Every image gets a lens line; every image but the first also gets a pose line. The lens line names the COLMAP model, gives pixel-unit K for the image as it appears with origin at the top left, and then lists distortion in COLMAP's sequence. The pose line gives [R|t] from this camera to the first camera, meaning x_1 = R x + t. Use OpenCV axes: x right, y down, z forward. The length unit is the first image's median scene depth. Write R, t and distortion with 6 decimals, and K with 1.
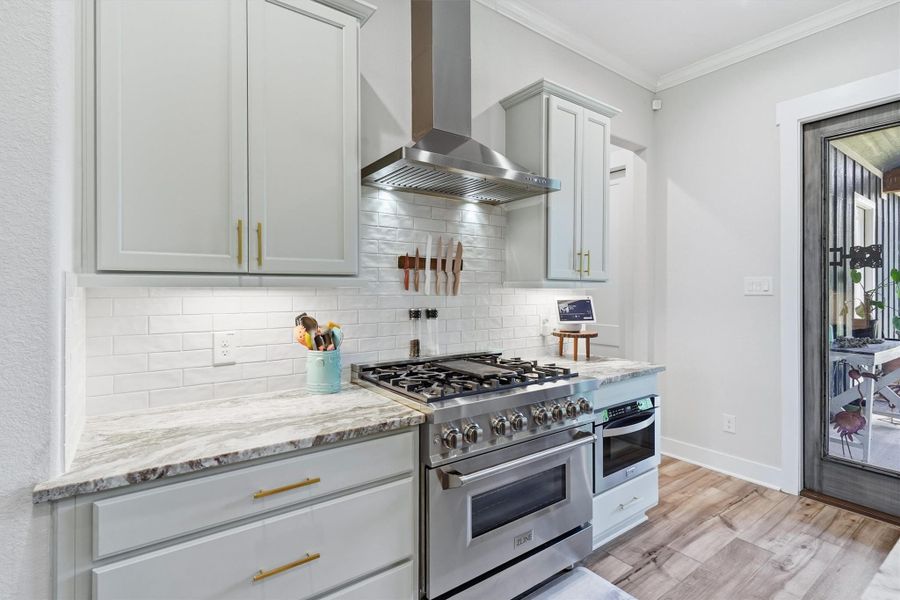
lens RADIAL K [[432.7, 0, 452.5], [0, 432.7, 293.2], [0, 0, 1]] dist [-0.002755, -0.000327]
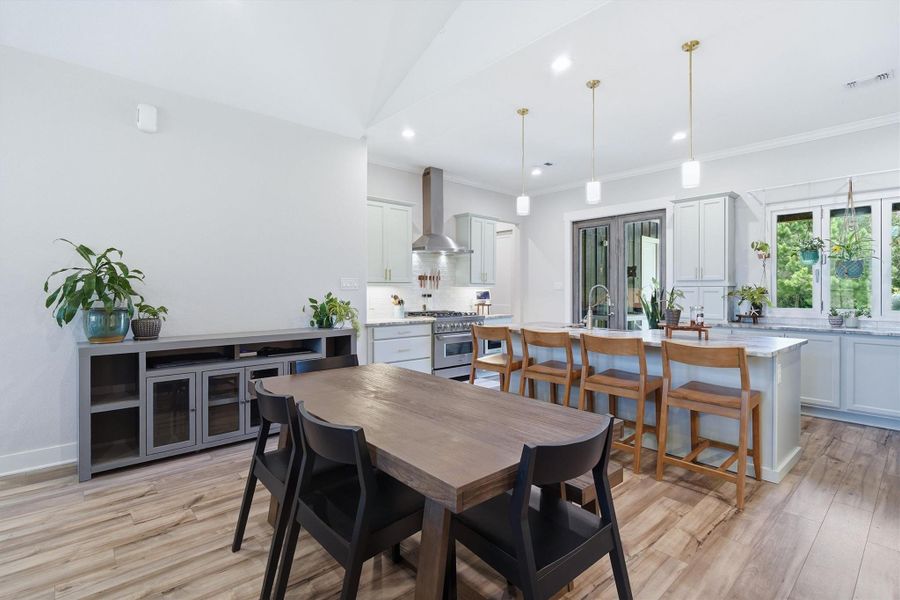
lens RADIAL K [[432.7, 0, 451.5], [0, 432.7, 294.9], [0, 0, 1]] dist [-0.002755, -0.000327]
pose [[0.995585, -0.003507, 0.093800, -0.171778], [0.003007, 0.999980, 0.005477, 0.027260], [-0.093817, -0.005171, 0.995576, -1.830109]]
